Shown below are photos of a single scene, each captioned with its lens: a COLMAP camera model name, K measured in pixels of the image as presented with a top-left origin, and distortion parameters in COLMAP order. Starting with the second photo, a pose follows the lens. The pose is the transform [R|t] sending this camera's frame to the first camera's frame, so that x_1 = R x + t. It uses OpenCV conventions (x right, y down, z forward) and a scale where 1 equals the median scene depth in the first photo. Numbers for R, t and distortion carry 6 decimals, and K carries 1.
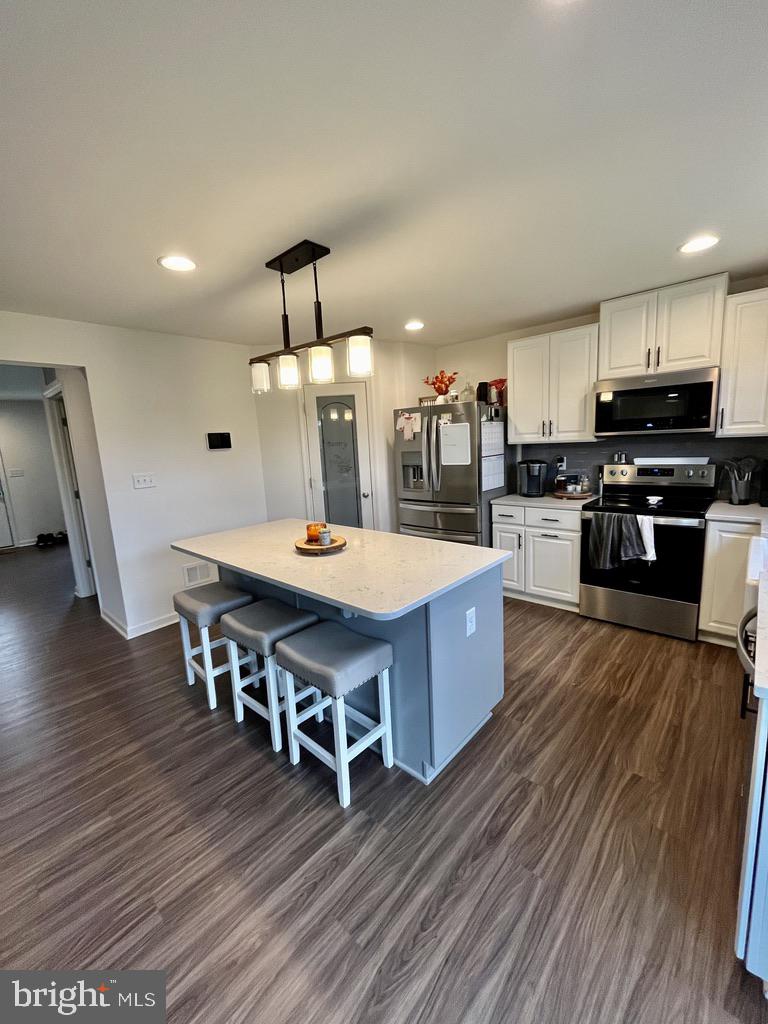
lens RADIAL K [[413.2, 0, 385.4], [0, 413.2, 508.0], [0, 0, 1]] dist [-0.002965, 0.000087]
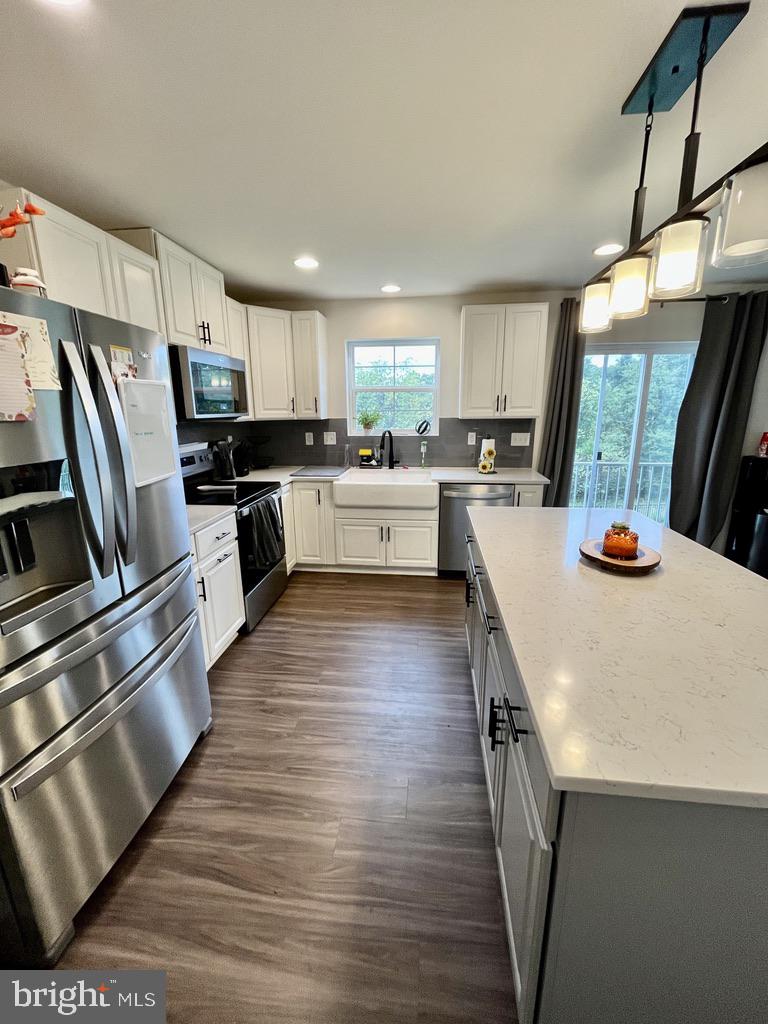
lens RADIAL K [[411.1, 0, 384.0], [0, 411.1, 512.0], [0, 0, 1]] dist [-0.001563, -0.000016]
pose [[-0.586894, -0.148076, 0.796008, -0.389681], [0.167745, 0.939566, 0.298459, -0.215422], [-0.792097, 0.308690, -0.526586, 1.400243]]
